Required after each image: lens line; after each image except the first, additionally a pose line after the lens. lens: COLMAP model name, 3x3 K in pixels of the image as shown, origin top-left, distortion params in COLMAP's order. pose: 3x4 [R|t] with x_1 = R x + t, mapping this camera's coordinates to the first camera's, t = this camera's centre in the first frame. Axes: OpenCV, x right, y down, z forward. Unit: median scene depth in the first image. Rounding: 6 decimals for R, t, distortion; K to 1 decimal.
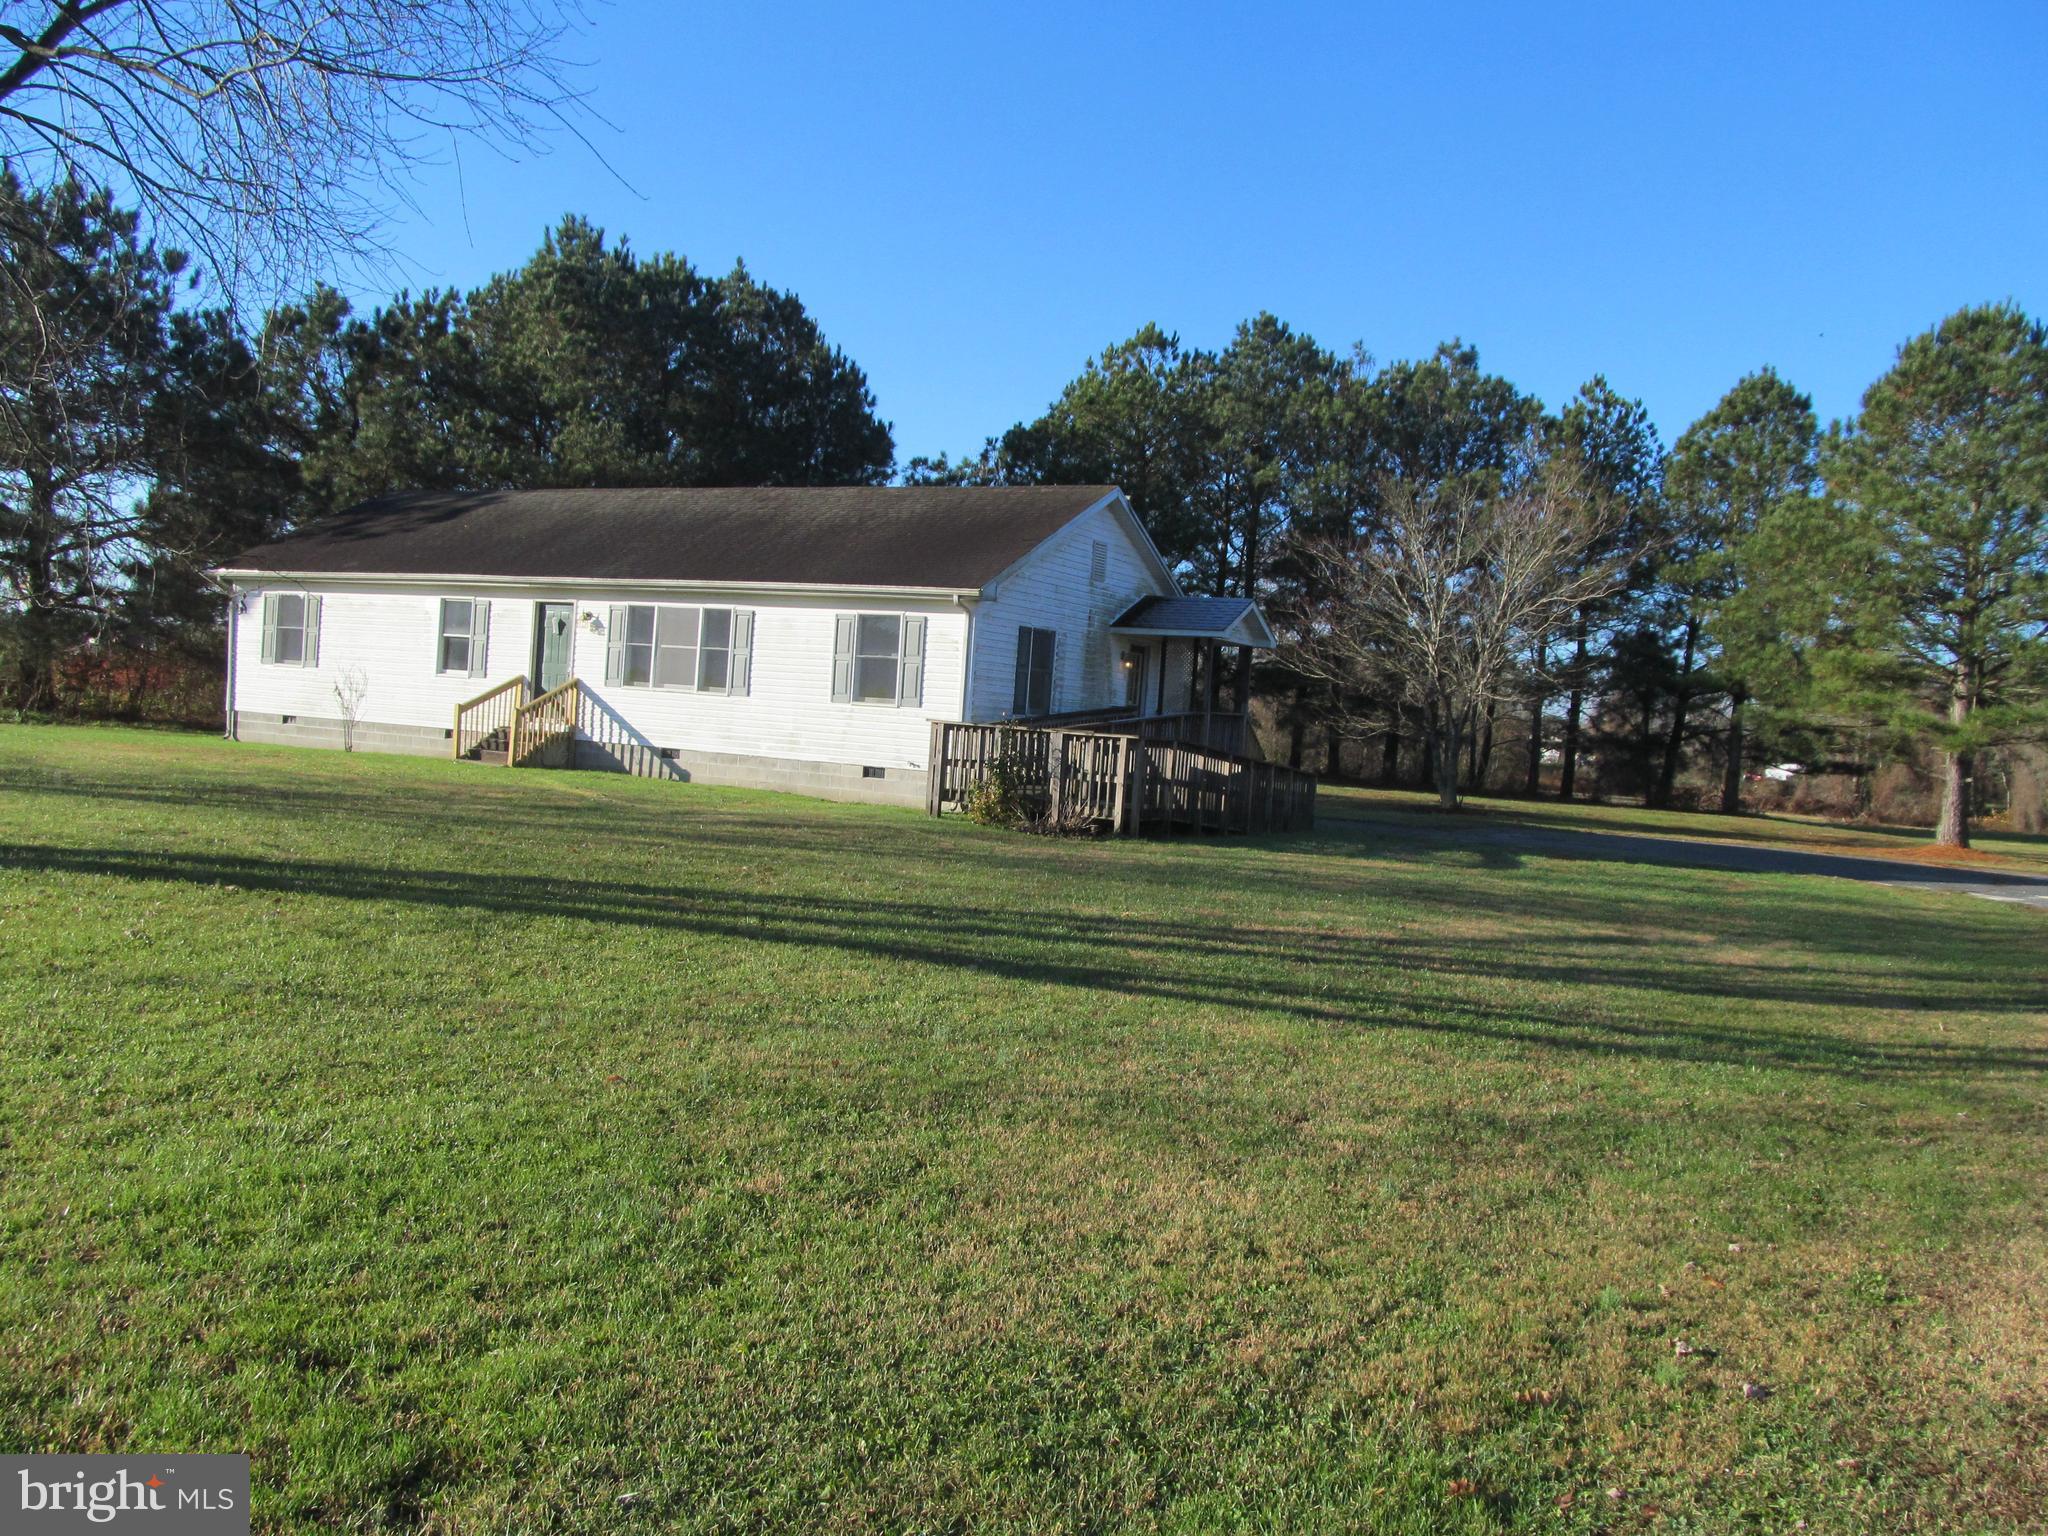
lens RADIAL K [[1705.7, 0, 1029.7], [0, 1705.7, 771.6], [0, 0, 1]] dist [-0.049804, 0.012320]
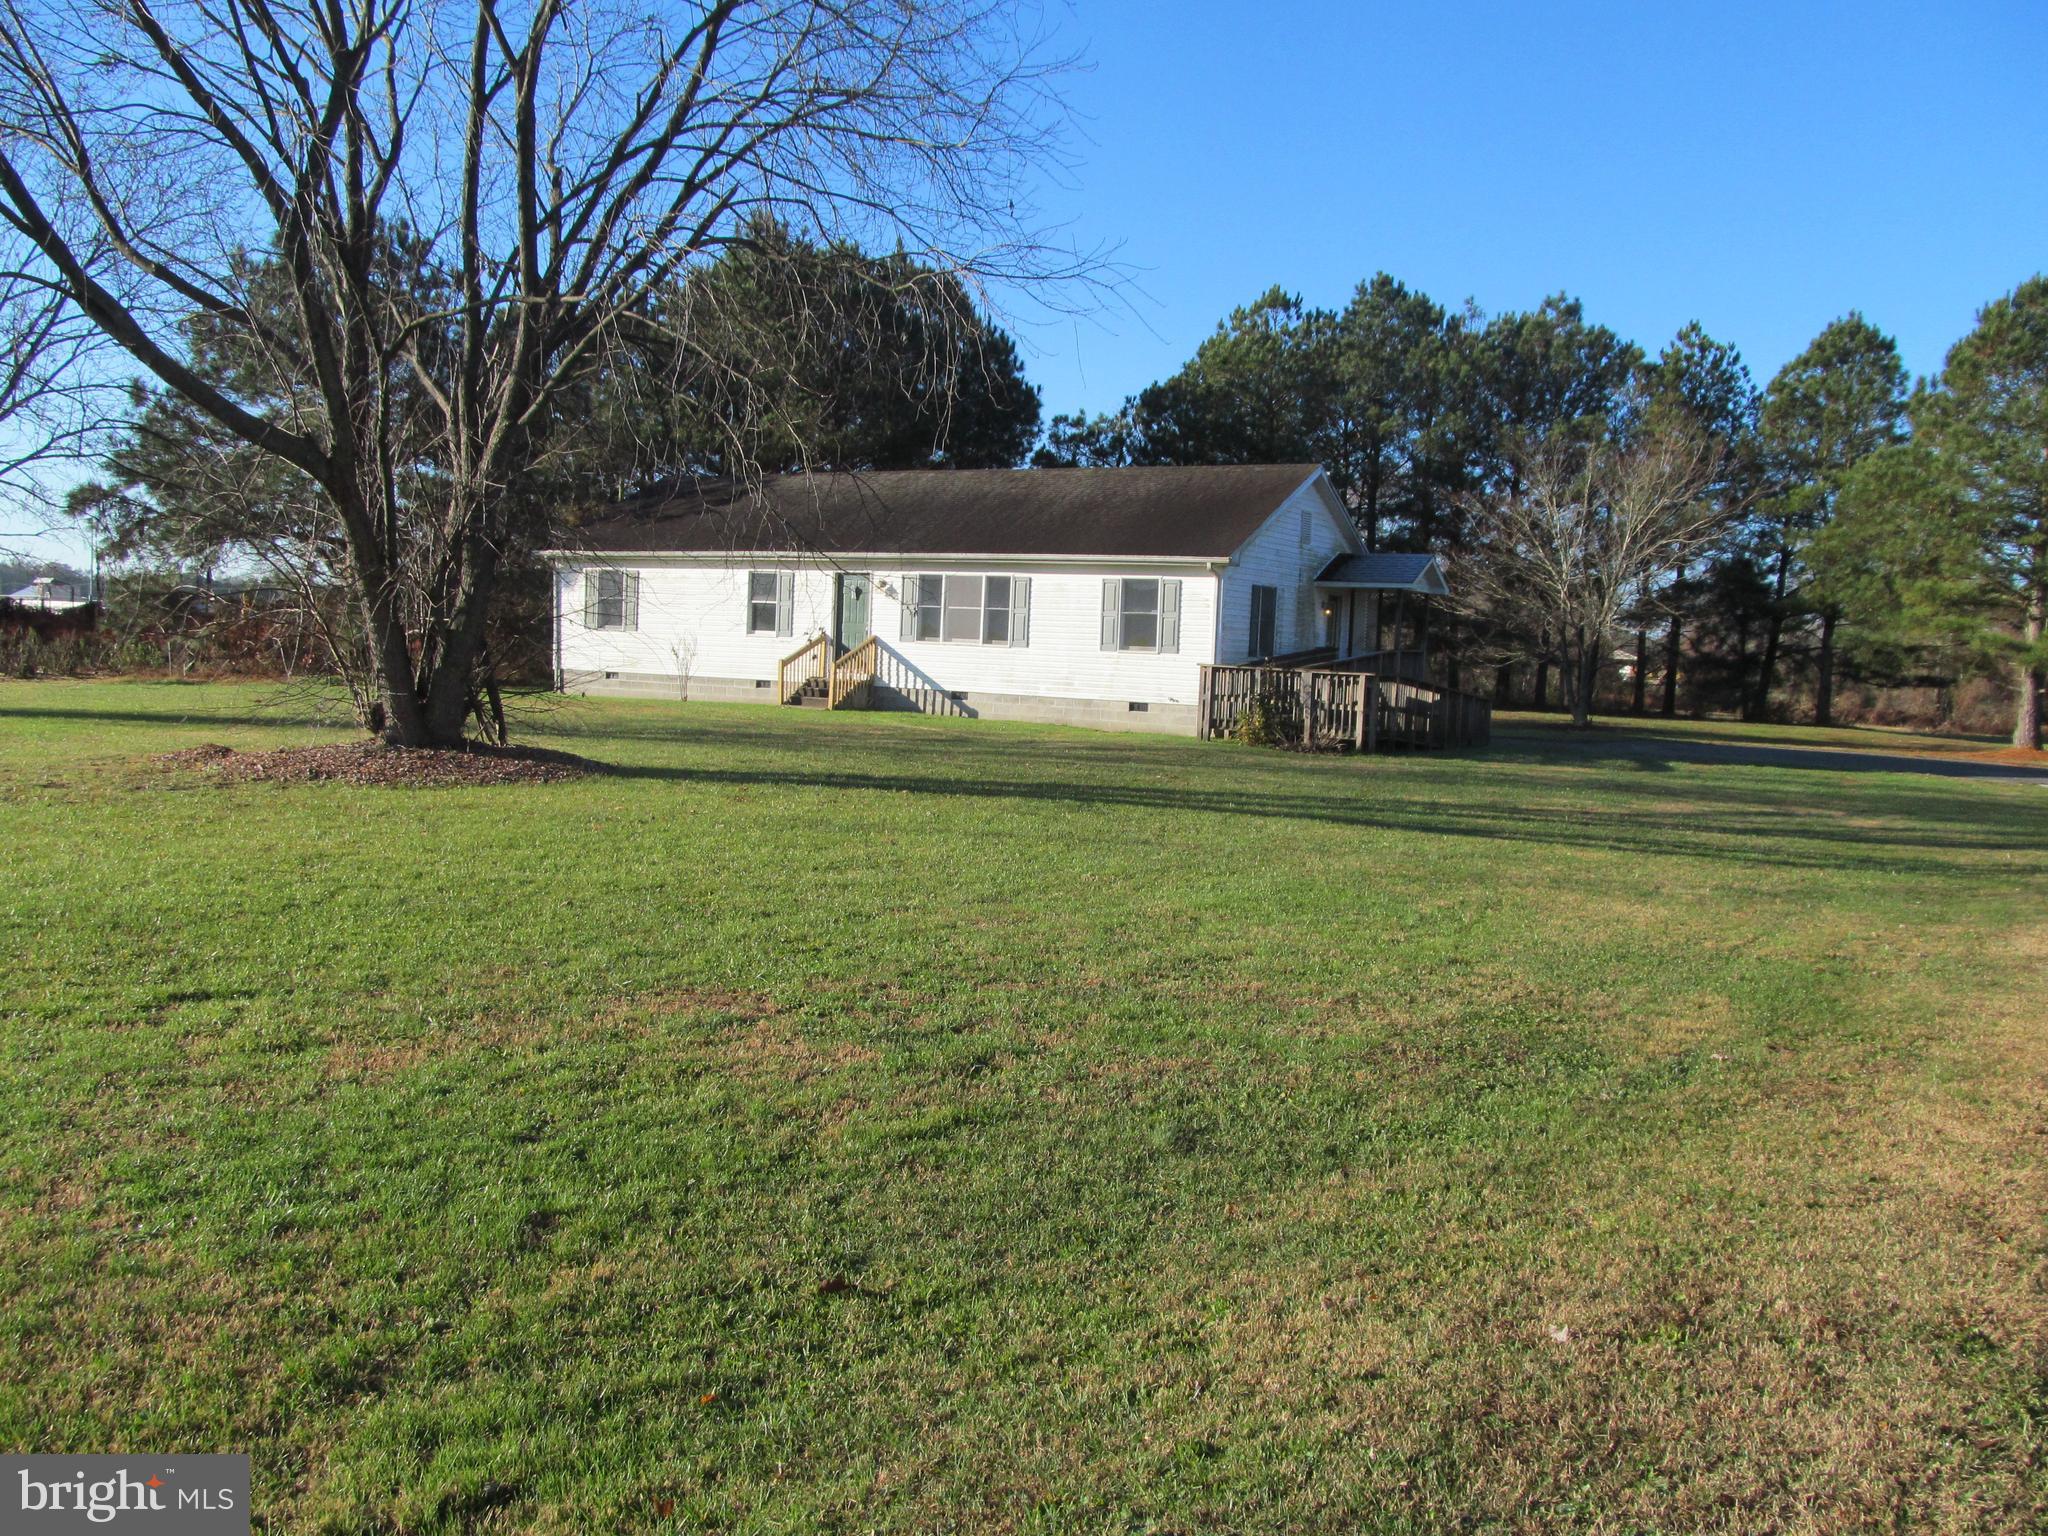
lens RADIAL K [[1705.7, 0, 1029.7], [0, 1705.7, 771.6], [0, 0, 1]] dist [-0.049804, 0.012320]
pose [[0.998979, -0.023575, -0.038535, -0.067738], [0.025114, 0.998886, 0.039947, -0.002259], [0.037550, -0.040874, 0.998458, -0.130923]]
